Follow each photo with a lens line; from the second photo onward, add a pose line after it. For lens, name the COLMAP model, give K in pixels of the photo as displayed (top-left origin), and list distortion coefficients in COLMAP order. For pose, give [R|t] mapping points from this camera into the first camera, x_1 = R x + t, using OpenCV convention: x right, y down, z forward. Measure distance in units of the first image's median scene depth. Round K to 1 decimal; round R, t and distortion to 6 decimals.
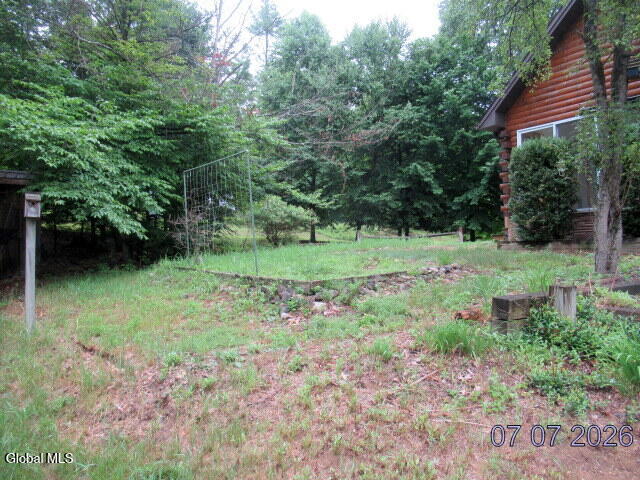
lens RADIAL K [[474.4, 0, 324.4], [0, 474.4, 240.0], [0, 0, 1]] dist [-0.012091, 0.010141]
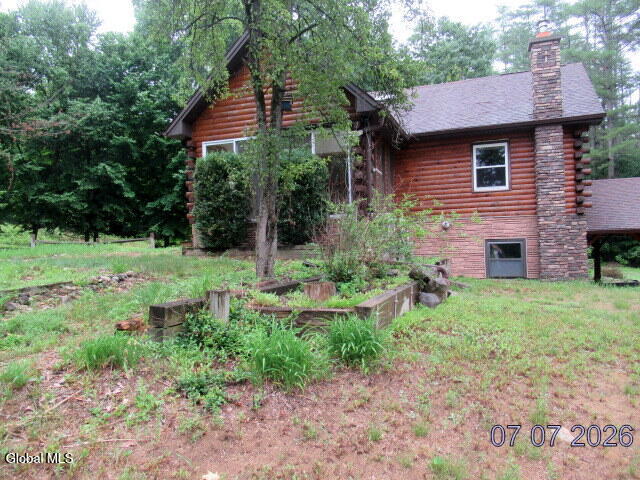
lens RADIAL K [[474.4, 0, 318.2], [0, 474.4, 239.3], [0, 0, 1]] dist [-0.012091, 0.010141]
pose [[0.818936, 0.013009, 0.573737, 0.036073], [-0.004881, 0.999865, -0.015704, -0.002347], [-0.573864, 0.010060, 0.818889, -0.010227]]
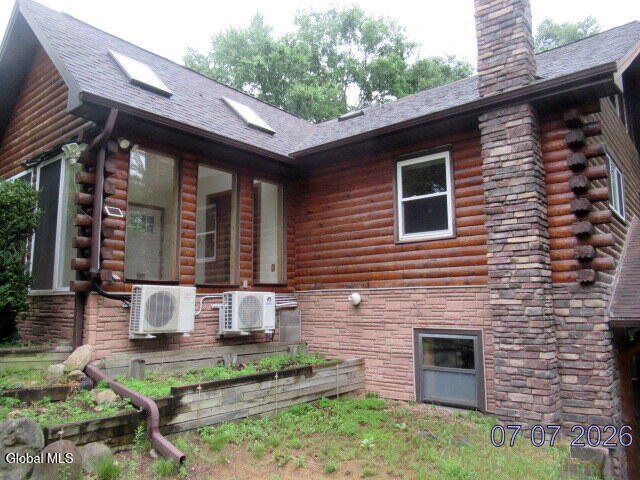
lens RADIAL K [[474.4, 0, 320.7], [0, 474.4, 239.8], [0, 0, 1]] dist [-0.012091, 0.010141]
pose [[0.965696, 0.045602, 0.255639, 1.113948], [-0.015965, 0.993024, -0.116831, -0.095302], [-0.259183, 0.108742, 0.959687, 0.183398]]
